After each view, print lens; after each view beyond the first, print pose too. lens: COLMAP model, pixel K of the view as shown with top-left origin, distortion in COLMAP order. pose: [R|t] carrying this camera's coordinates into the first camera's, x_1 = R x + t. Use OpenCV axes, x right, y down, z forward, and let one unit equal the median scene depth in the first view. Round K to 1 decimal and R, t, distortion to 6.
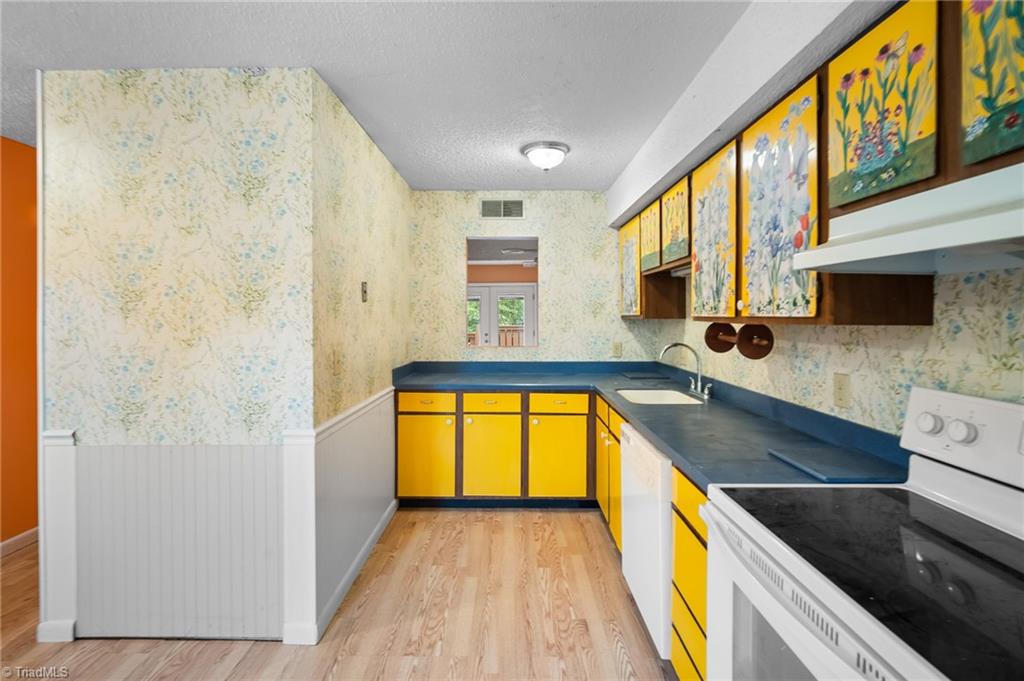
lens RADIAL K [[464.6, 0, 507.2], [0, 464.6, 318.6], [0, 0, 1]] dist [-0.000785, 0.001837]
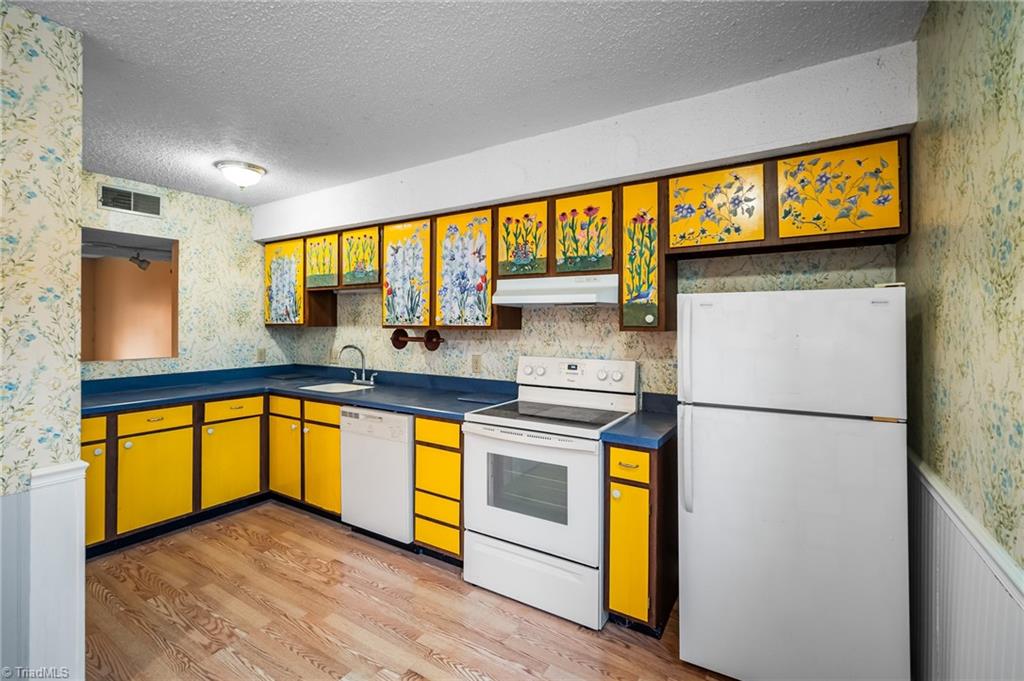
lens RADIAL K [[464.6, 0, 507.2], [0, 464.6, 318.6], [0, 0, 1]] dist [-0.000785, 0.001837]
pose [[0.525262, 0.010512, 0.850876, -0.727542], [0.002458, 0.999901, -0.013870, -0.004959], [-0.850937, 0.009377, 0.525184, -0.102468]]
